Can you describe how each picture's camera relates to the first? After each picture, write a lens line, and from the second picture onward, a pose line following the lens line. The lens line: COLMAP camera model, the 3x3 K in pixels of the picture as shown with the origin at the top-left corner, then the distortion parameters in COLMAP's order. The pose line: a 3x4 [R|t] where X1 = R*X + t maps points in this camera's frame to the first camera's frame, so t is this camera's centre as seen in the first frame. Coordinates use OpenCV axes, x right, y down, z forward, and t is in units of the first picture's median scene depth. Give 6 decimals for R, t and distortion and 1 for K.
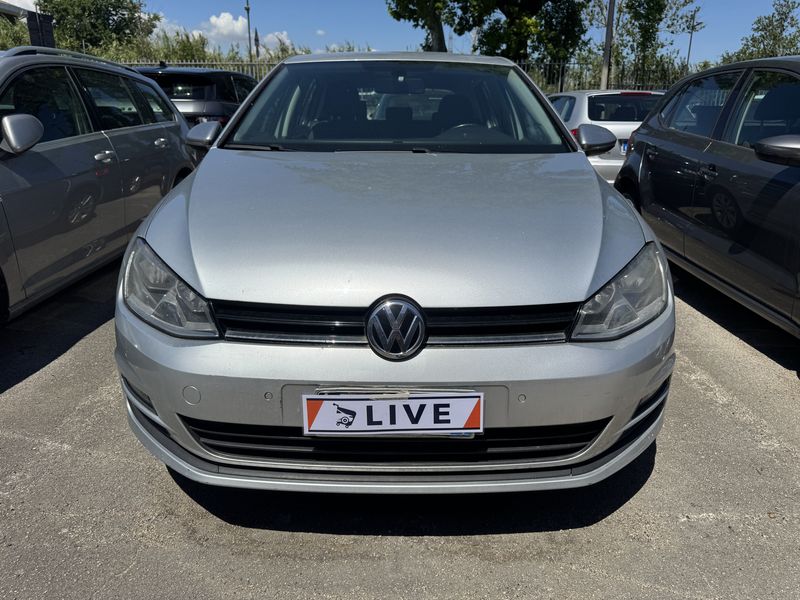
lens RADIAL K [[553.1, 0, 404.0], [0, 553.1, 286.2], [0, 0, 1]] dist [-0.005215, -0.008488]
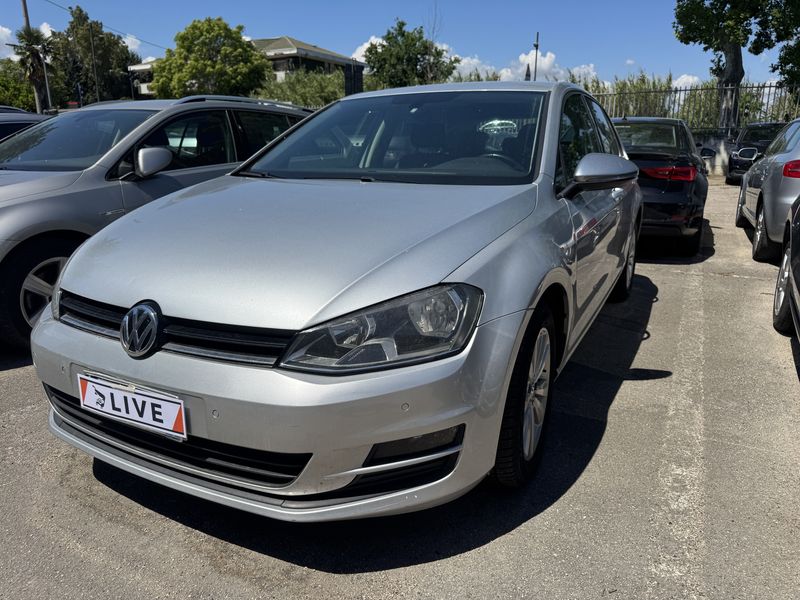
lens RADIAL K [[544.9, 0, 400.0], [0, 544.9, 300.0], [0, 0, 1]] dist [-0.000937, -0.000342]
pose [[0.891408, 0.113629, -0.438727, 0.808334], [-0.125763, 0.992059, 0.001413, -0.046982], [0.435404, 0.053916, 0.898619, 0.187962]]
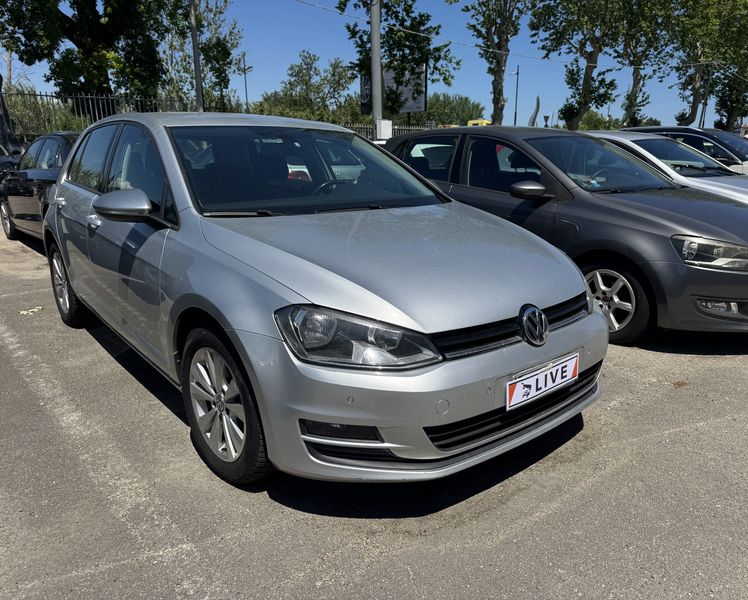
lens RADIAL K [[556.9, 0, 392.3], [0, 556.9, 284.0], [0, 0, 1]] dist [-0.024776, -0.000985]
pose [[0.777568, -0.146700, 0.611447, -1.080865], [0.184589, 0.982815, 0.001061, -0.099247], [-0.601095, 0.112042, 0.791285, -0.008767]]
